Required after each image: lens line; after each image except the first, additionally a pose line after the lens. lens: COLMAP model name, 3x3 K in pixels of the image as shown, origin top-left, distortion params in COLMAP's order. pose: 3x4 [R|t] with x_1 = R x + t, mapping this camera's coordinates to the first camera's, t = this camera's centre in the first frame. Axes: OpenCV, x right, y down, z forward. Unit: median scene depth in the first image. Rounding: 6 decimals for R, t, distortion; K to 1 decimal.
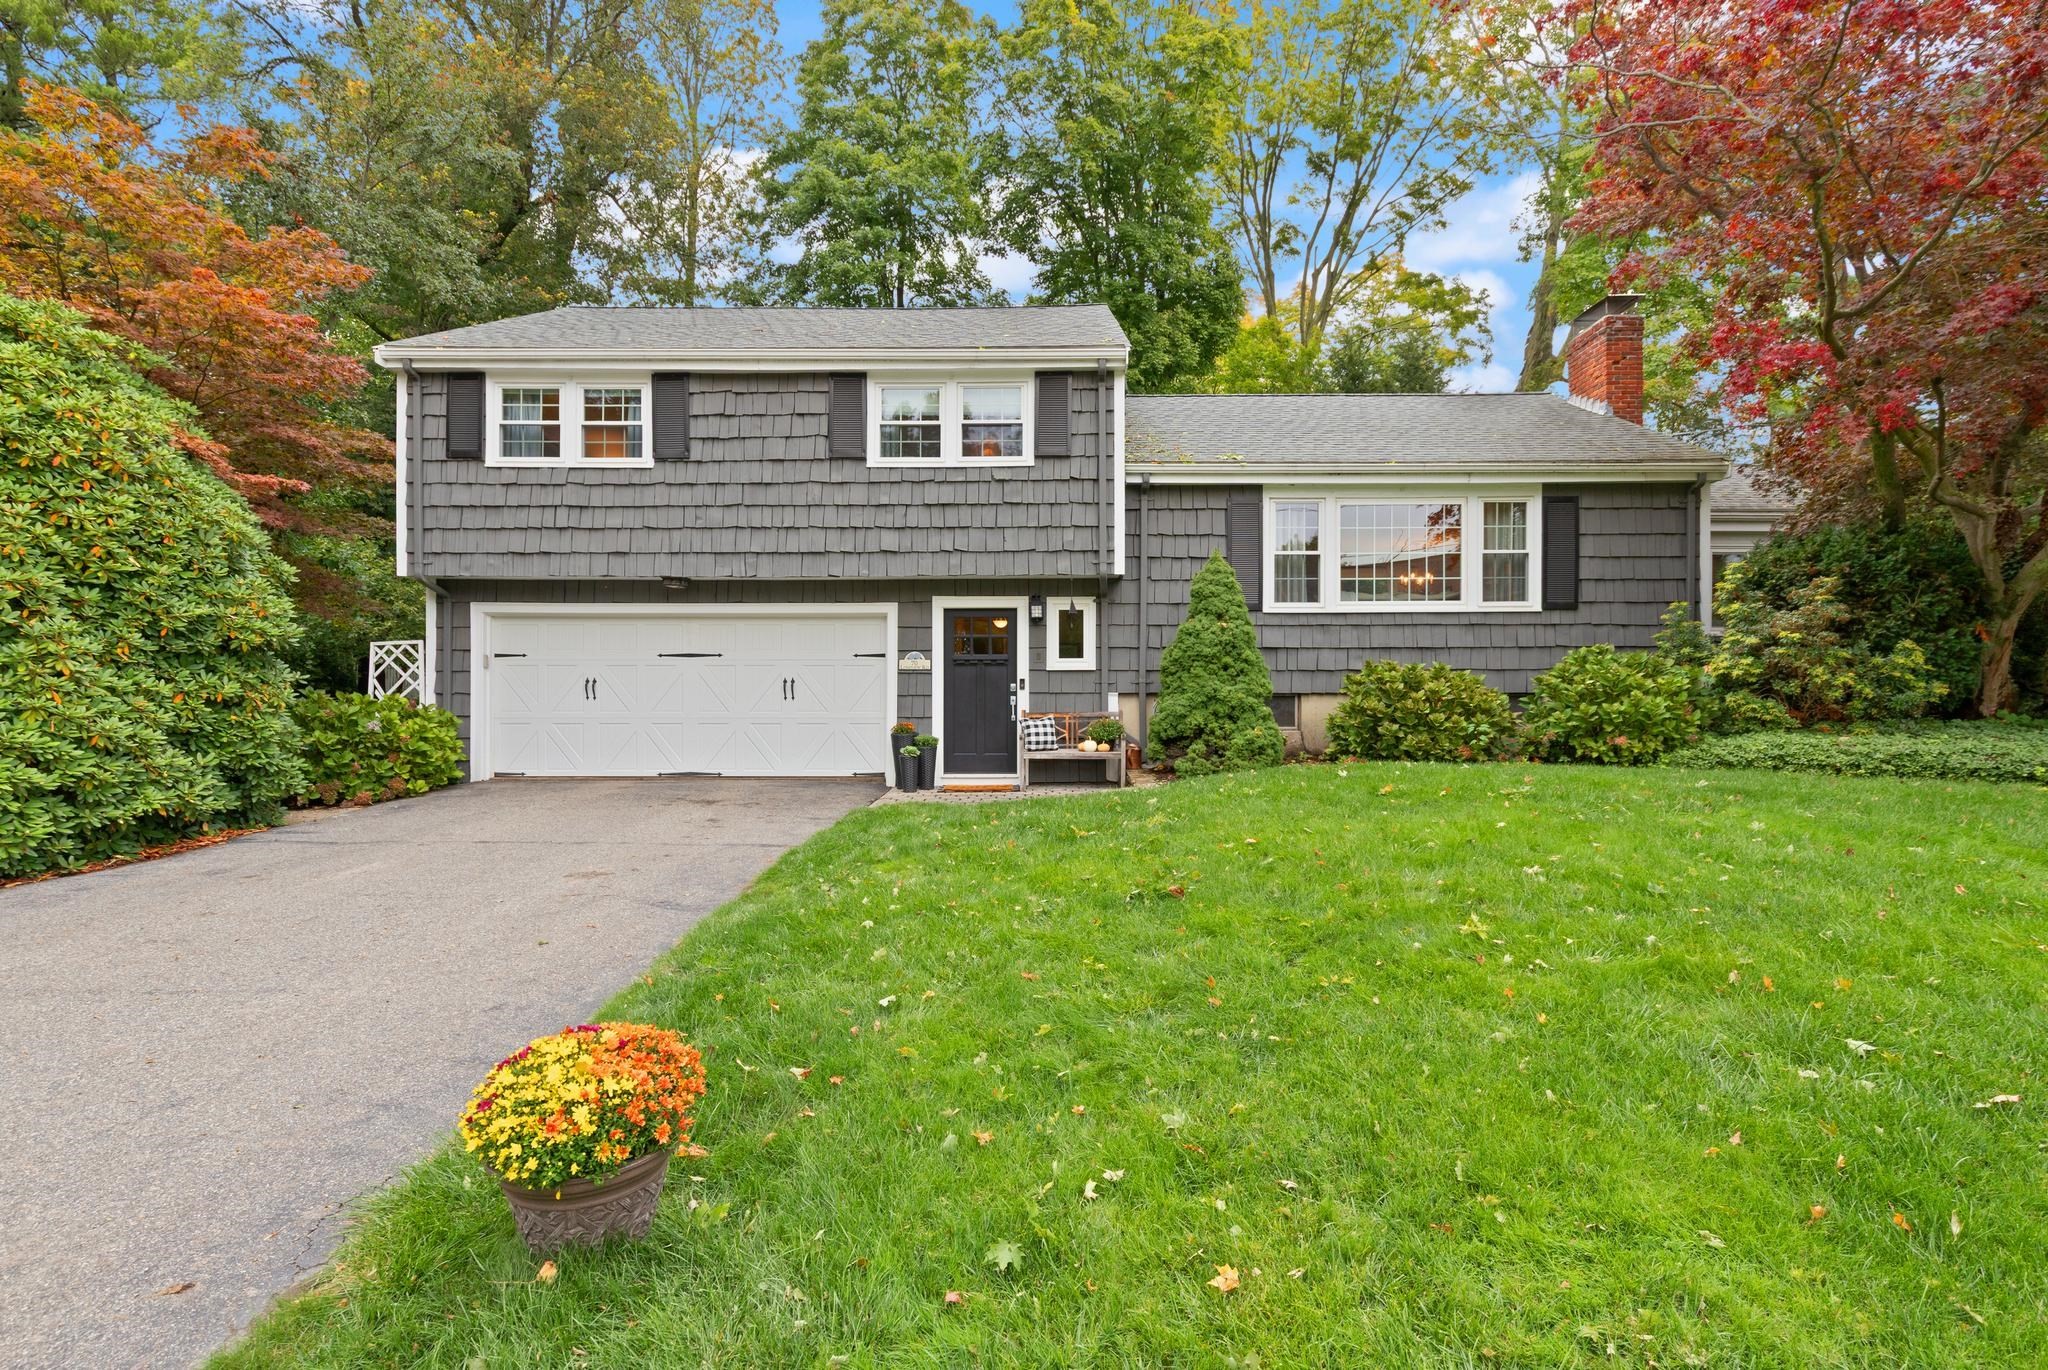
lens RADIAL K [[986.3, 0, 1027.7], [0, 986.3, 672.1], [0, 0, 1]] dist [0.011400, 0.000183]
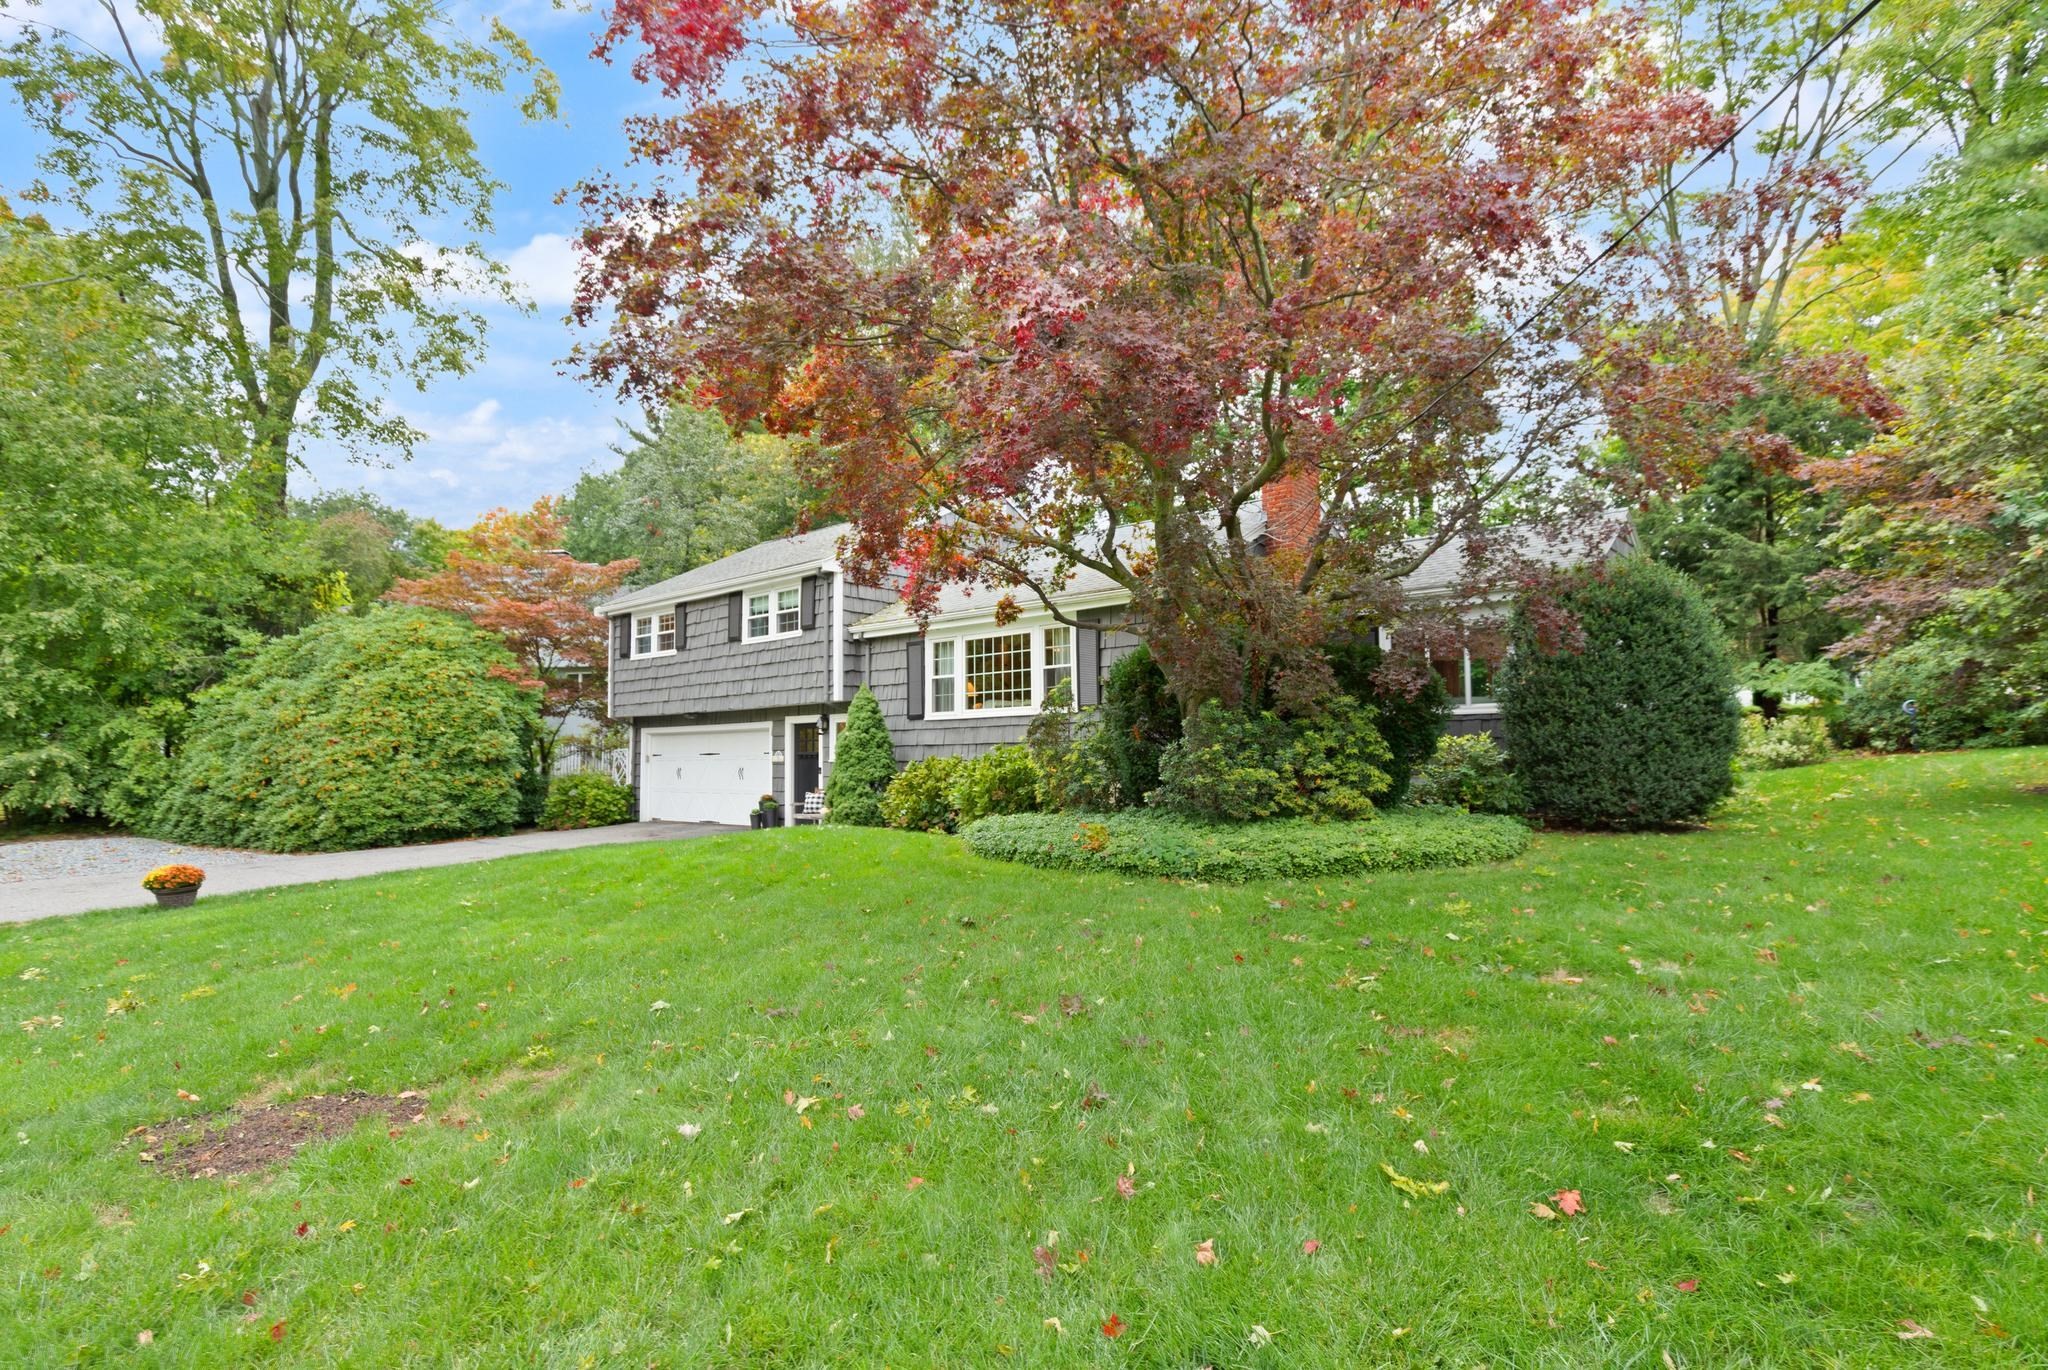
lens RADIAL K [[992.3, 0, 1022.9], [0, 992.3, 687.6], [0, 0, 1]] dist [-0.001112, -0.000032]
pose [[0.770348, -0.054642, -0.635278, 1.290601], [0.026001, 0.998185, -0.054328, -0.026396], [0.637093, 0.025334, 0.770370, -0.018690]]
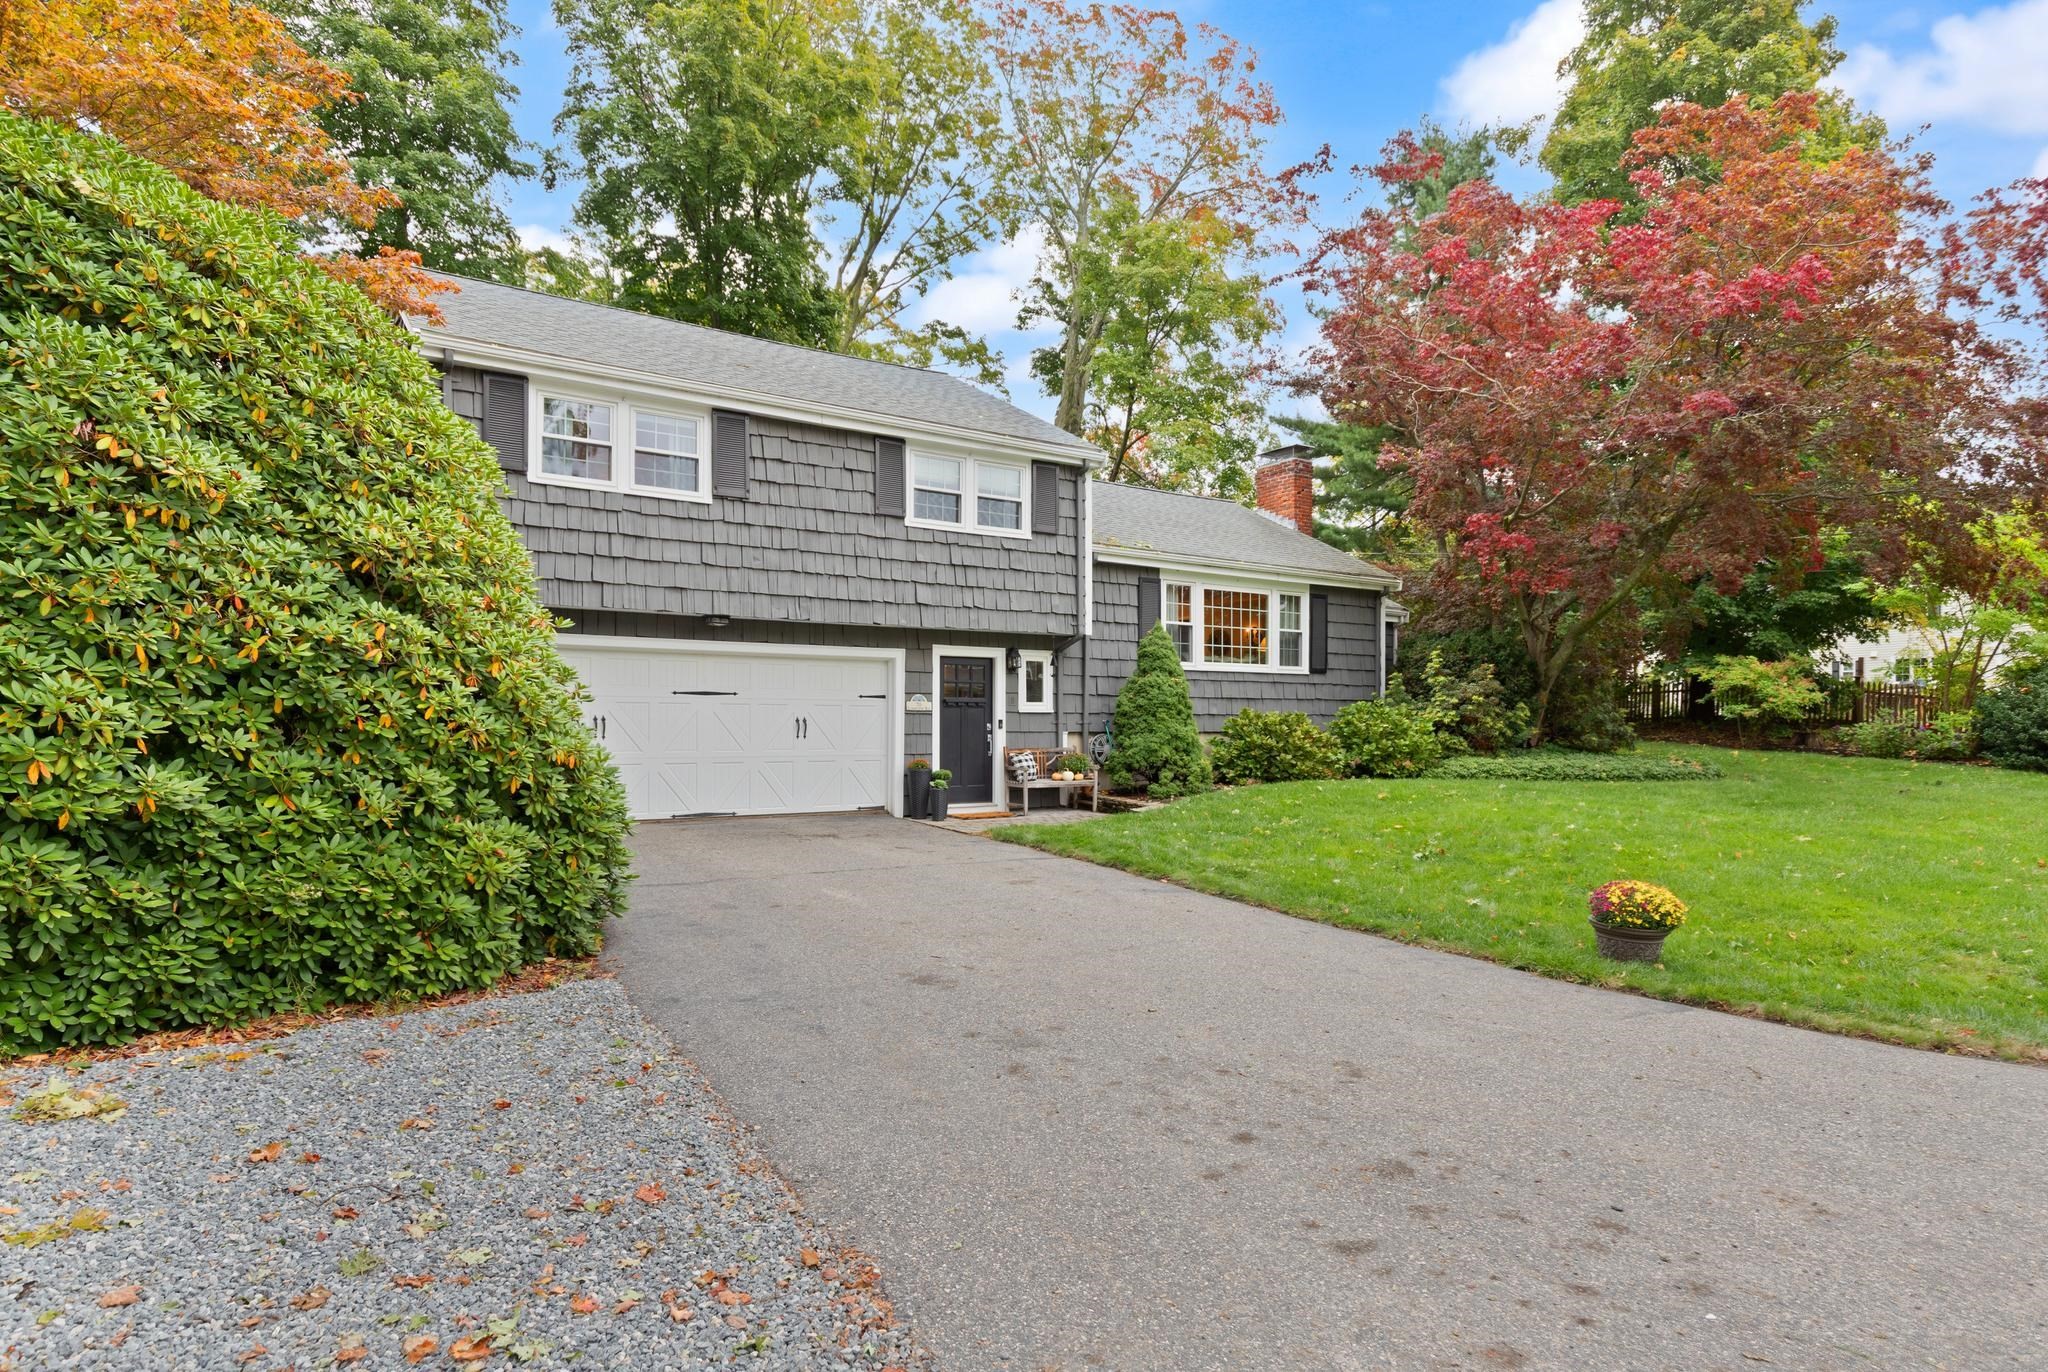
lens RADIAL K [[1140.3, 0, 1022.7], [0, 1140.3, 698.4], [0, 0, 1]] dist [0.001585, -0.000046]
pose [[0.822028, 0.016481, 0.569208, -0.761131], [-0.015621, 0.999858, -0.006390, -0.010155], [-0.569232, -0.003639, 0.822169, -0.112302]]
